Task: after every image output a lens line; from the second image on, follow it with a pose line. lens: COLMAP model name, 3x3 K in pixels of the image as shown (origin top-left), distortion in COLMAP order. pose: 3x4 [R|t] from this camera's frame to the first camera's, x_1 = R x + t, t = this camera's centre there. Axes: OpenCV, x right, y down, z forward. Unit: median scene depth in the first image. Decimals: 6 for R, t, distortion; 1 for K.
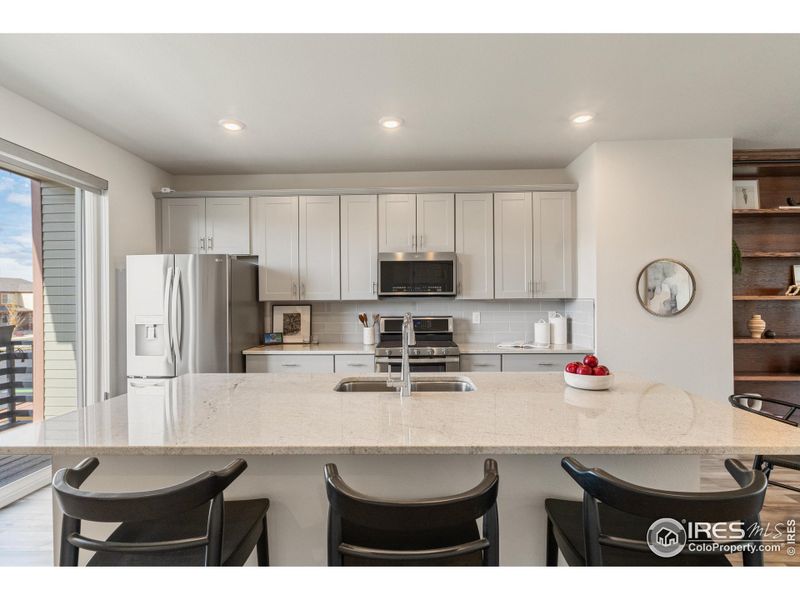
lens RADIAL K [[387.4, 0, 400.4], [0, 387.4, 305.7], [0, 0, 1]] dist [0.002207, -0.001988]
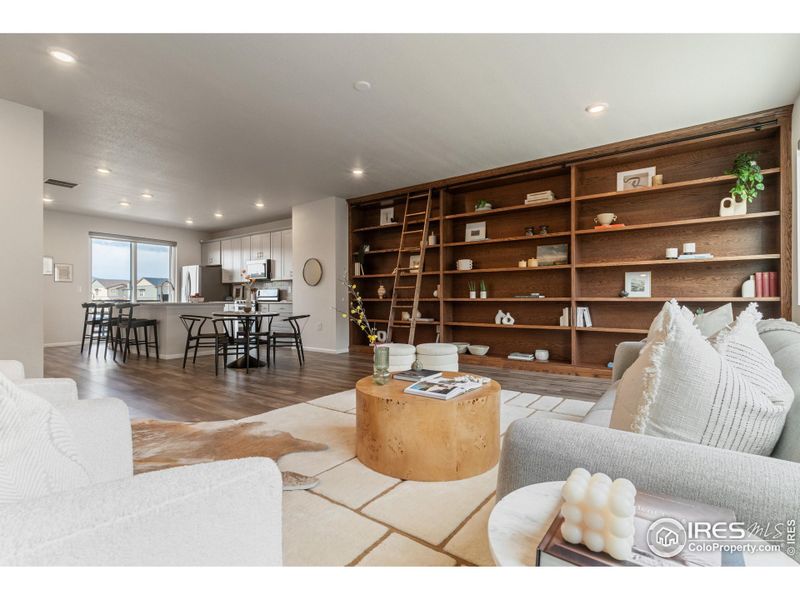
lens RADIAL K [[387.4, 0, 397.3], [0, 387.4, 296.0], [0, 0, 1]] dist [0.002207, -0.001988]
pose [[0.827022, 0.001247, -0.562168, 1.939718], [-0.009391, 0.999889, -0.011598, 0.088830], [0.562091, 0.014871, 0.826942, -0.405814]]
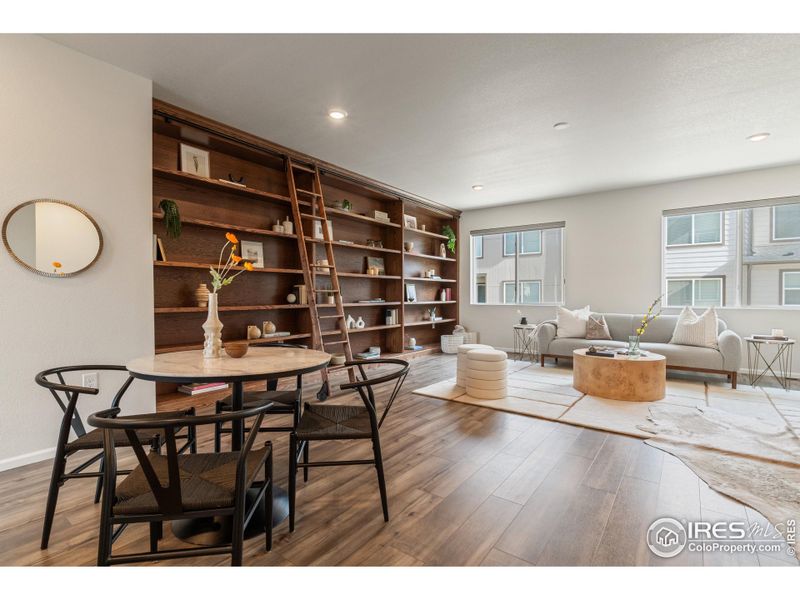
lens RADIAL K [[387.4, 0, 398.0], [0, 387.4, 296.6], [0, 0, 1]] dist [0.002207, -0.001988]
pose [[0.571436, 0.004492, 0.820634, 0.383563], [0.002156, 0.999973, -0.006975, 0.063442], [-0.820644, 0.005755, 0.571411, 0.017795]]
